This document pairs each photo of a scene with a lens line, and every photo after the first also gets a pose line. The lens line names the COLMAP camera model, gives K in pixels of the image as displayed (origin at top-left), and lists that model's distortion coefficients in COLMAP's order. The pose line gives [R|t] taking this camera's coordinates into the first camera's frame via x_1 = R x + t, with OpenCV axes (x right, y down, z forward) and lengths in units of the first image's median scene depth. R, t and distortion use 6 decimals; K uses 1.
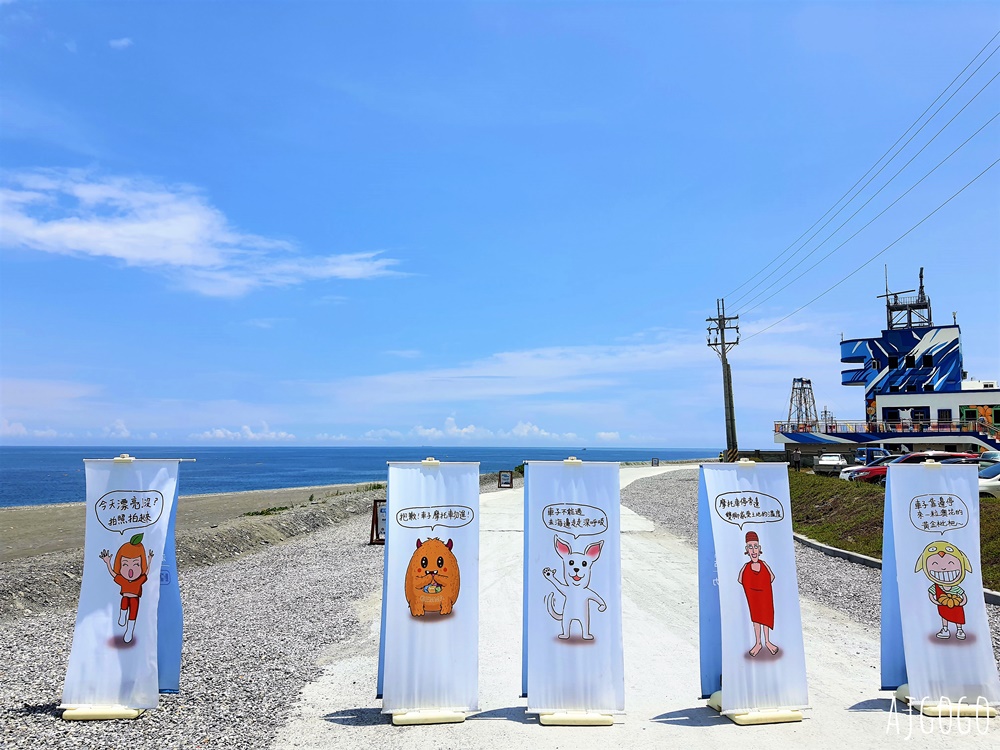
lens RADIAL K [[796.1, 0, 500.0], [0, 796.1, 375.0], [0, 0, 1]] dist [0.008677, -0.008003]
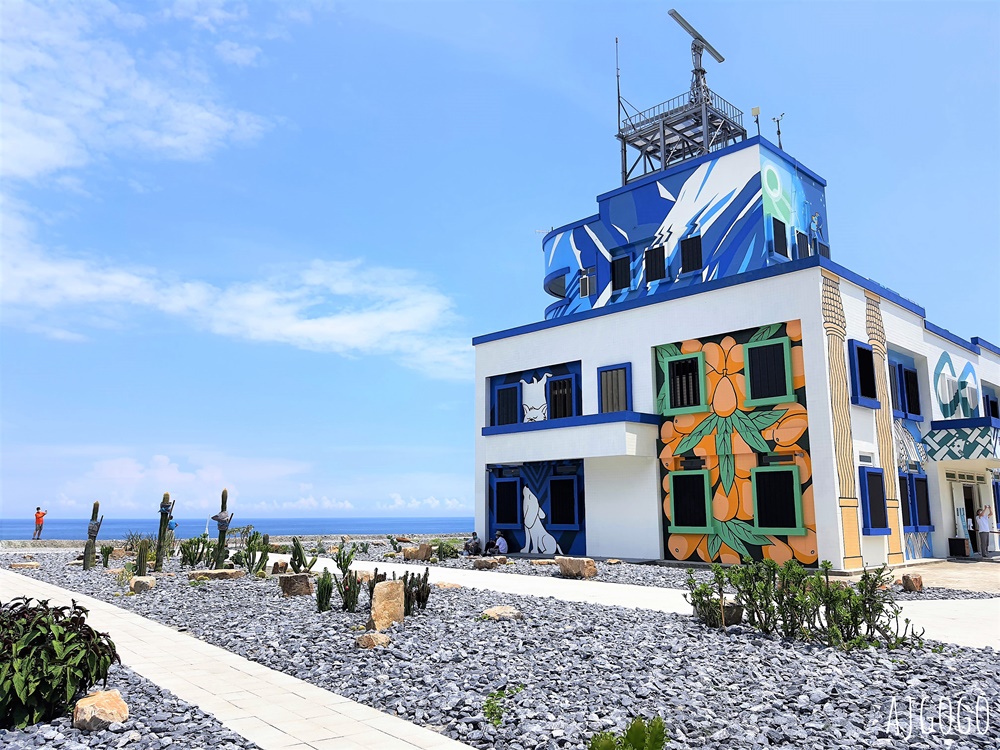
lens RADIAL K [[796.1, 0, 500.0], [0, 796.1, 375.0], [0, 0, 1]] dist [0.008677, -0.008003]
pose [[0.972075, -0.047496, -0.229815, 0.527474], [0.026010, 0.995076, -0.095638, 0.066709], [0.233225, 0.086990, 0.968524, 0.637924]]
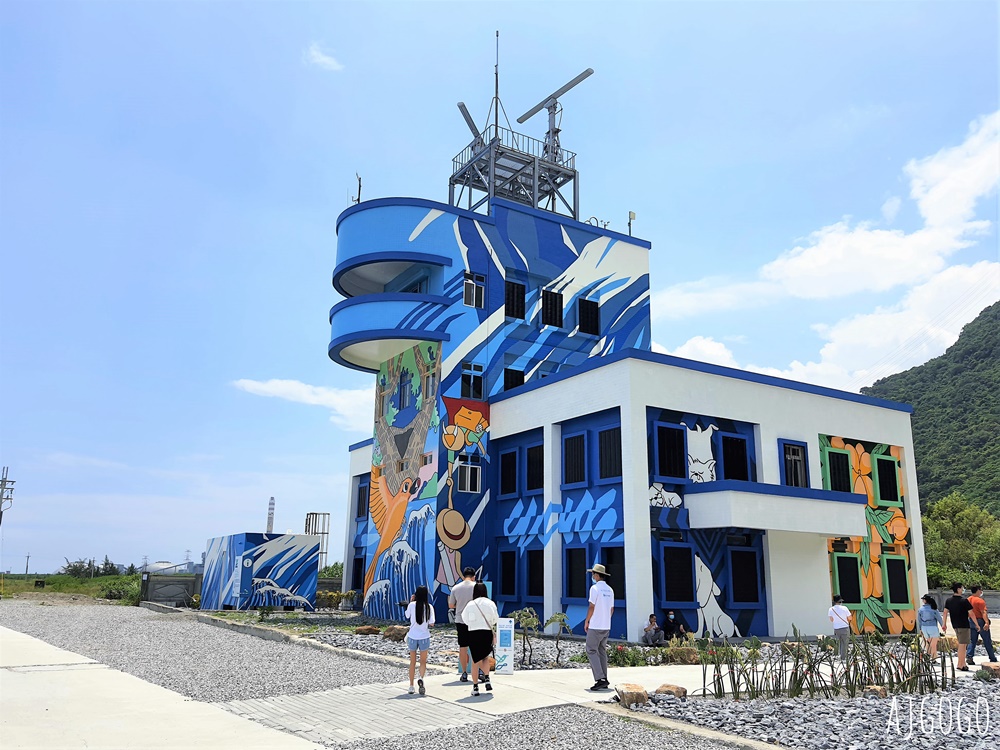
lens RADIAL K [[796.1, 0, 500.0], [0, 796.1, 375.0], [0, 0, 1]] dist [0.008677, -0.008003]
pose [[0.439352, 0.225391, 0.869580, 0.221351], [-0.088776, 0.974167, -0.207645, 0.081990], [-0.893917, 0.014031, 0.448012, 0.872012]]
